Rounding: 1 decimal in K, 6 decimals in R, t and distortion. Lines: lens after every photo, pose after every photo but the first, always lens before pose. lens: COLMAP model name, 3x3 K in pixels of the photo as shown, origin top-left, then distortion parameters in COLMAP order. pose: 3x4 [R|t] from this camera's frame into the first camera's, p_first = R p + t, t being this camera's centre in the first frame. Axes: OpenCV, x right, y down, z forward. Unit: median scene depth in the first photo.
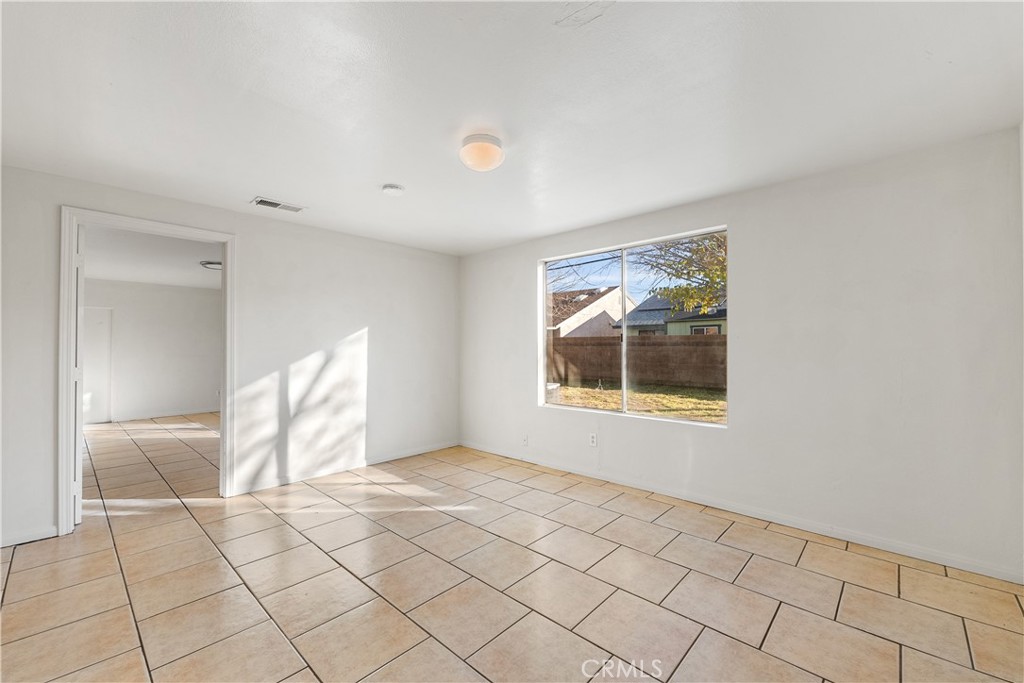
lens RADIAL K [[415.7, 0, 516.1], [0, 415.7, 342.7], [0, 0, 1]] dist [0.002772, 0.000020]
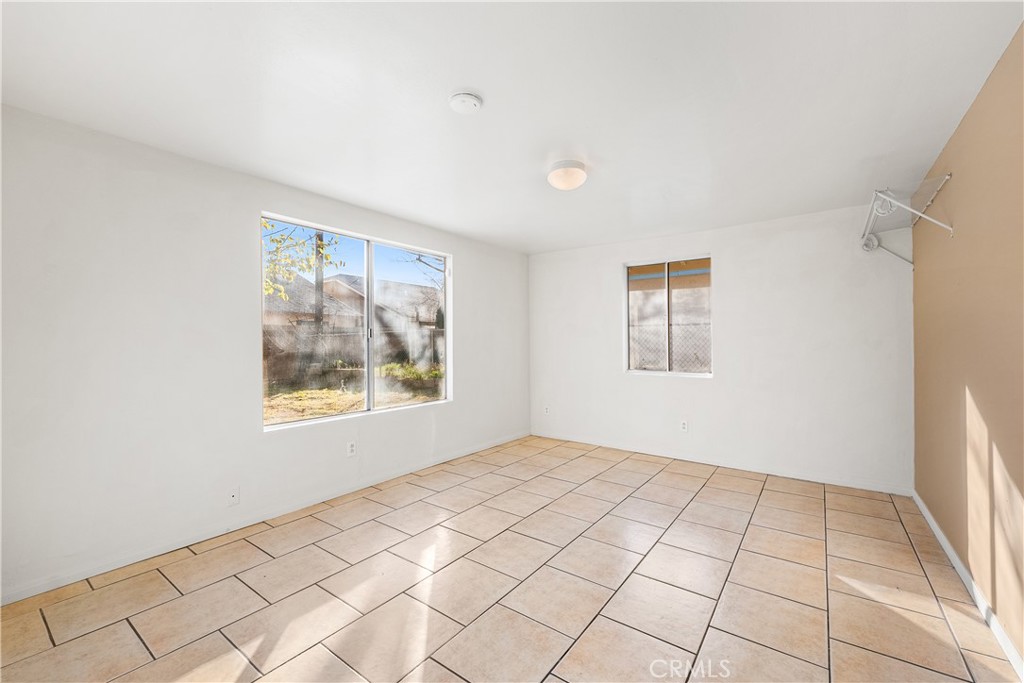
lens RADIAL K [[415.7, 0, 516.1], [0, 415.7, 342.7], [0, 0, 1]] dist [0.002772, 0.000020]
pose [[-0.117391, 0.003844, 0.993078, -0.856322], [-0.009990, 0.999937, -0.005051, 0.013459], [-0.993036, -0.010513, -0.117345, 0.897790]]
